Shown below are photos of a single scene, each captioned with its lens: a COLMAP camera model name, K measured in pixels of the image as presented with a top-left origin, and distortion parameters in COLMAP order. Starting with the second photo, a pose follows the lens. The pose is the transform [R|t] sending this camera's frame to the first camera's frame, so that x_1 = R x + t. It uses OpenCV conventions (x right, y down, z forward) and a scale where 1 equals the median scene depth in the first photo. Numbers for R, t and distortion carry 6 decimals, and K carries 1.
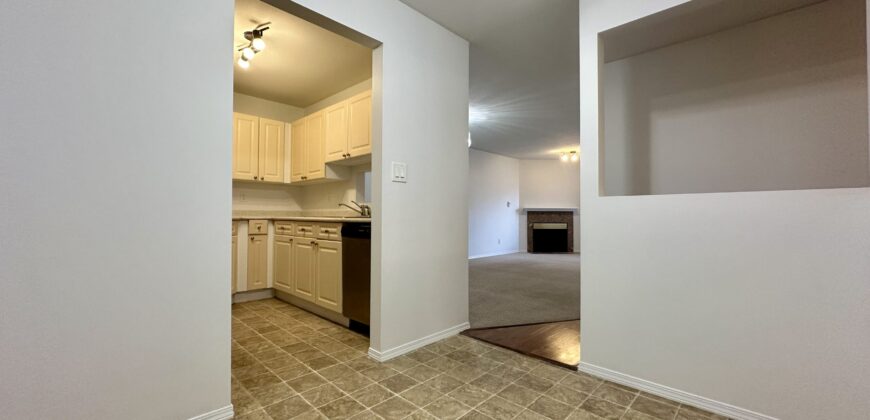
lens RADIAL K [[348.5, 0, 435.0], [0, 348.5, 210.0], [0, 0, 1]] dist [-0.000529, -0.000157]
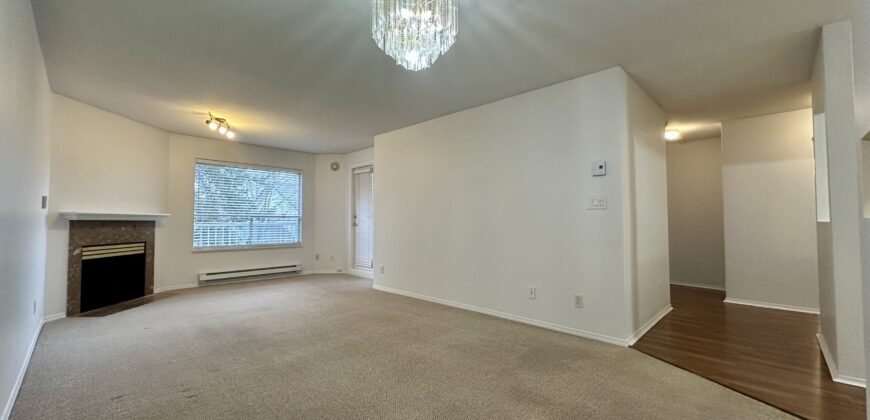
lens RADIAL K [[348.5, 0, 435.0], [0, 348.5, 210.0], [0, 0, 1]] dist [-0.000529, -0.000157]
pose [[0.018202, 0.029946, 0.999386, -0.154311], [-0.010427, 0.999503, -0.029760, -0.001067], [-0.999780, -0.009879, 0.018506, 0.544222]]
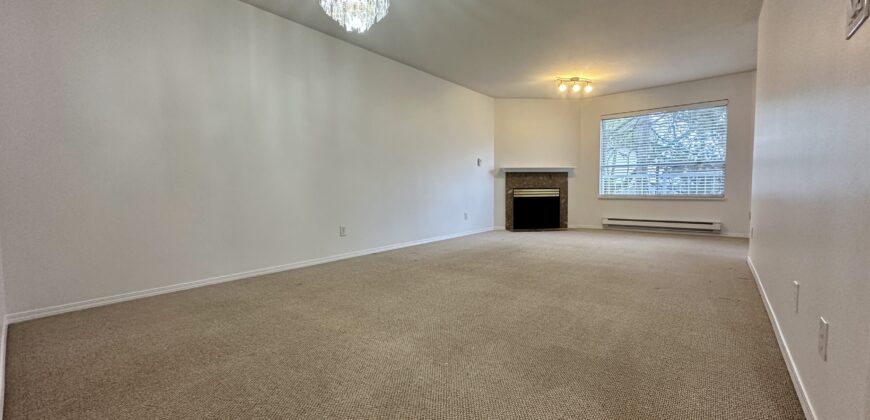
lens RADIAL K [[348.5, 0, 435.0], [0, 348.5, 210.0], [0, 0, 1]] dist [-0.000529, -0.000157]
pose [[0.997340, -0.018593, 0.070482, 0.069734], [0.013330, 0.997138, 0.074415, 0.025087], [-0.071664, -0.073278, 0.994733, 0.297113]]
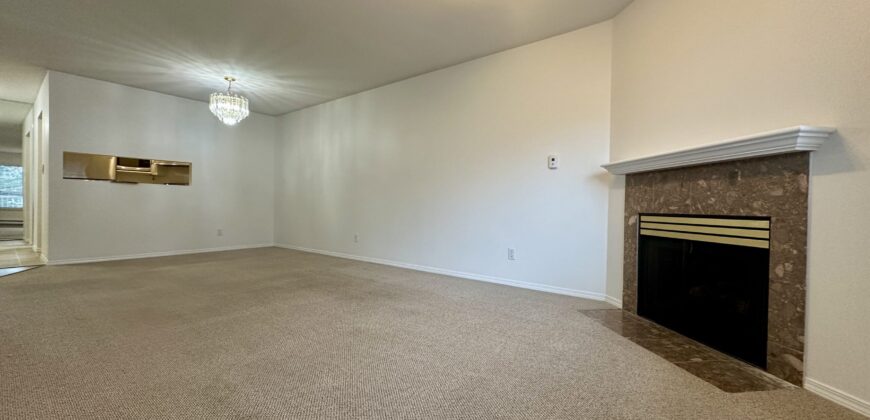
lens RADIAL K [[348.5, 0, 435.0], [0, 348.5, 210.0], [0, 0, 1]] dist [-0.000529, -0.000157]
pose [[0.099686, 0.010041, -0.994968, 0.551674], [-0.001497, 0.999949, 0.009942, 0.031227], [0.995018, 0.000498, 0.099696, 0.804571]]
